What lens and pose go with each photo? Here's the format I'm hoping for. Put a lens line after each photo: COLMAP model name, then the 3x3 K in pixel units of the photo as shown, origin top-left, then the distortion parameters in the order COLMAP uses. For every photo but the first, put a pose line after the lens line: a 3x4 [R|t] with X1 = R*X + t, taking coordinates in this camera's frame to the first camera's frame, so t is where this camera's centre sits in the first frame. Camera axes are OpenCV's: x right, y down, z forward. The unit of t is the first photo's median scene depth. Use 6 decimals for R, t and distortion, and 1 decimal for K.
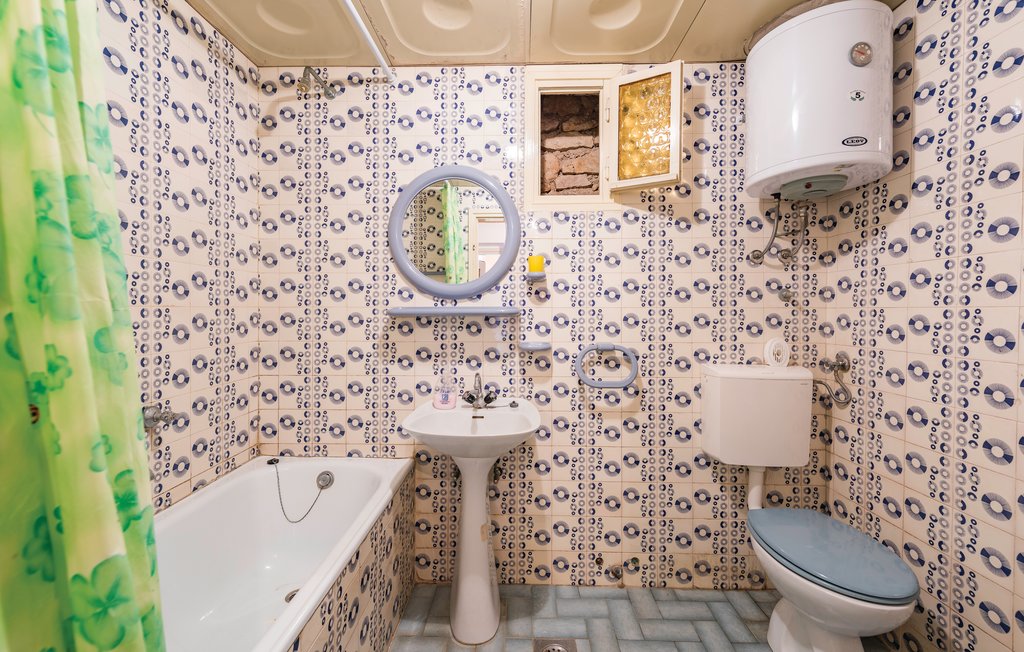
lens RADIAL K [[399.3, 0, 511.9], [0, 399.3, 311.0], [0, 0, 1]] dist [0.015104, -0.004016]
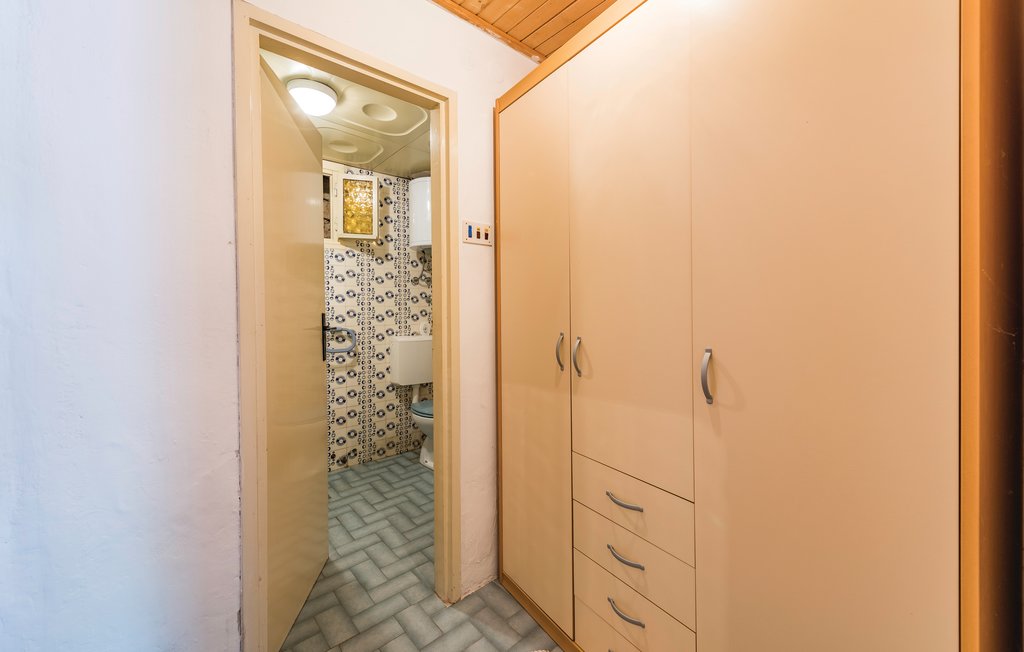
lens RADIAL K [[399.3, 0, 511.9], [0, 399.3, 311.0], [0, 0, 1]] dist [0.015104, -0.004016]
pose [[0.738583, -0.006908, 0.674127, -0.361062], [0.009707, 0.999953, -0.000389, 0.019880], [-0.674092, 0.006832, 0.738616, -0.758337]]
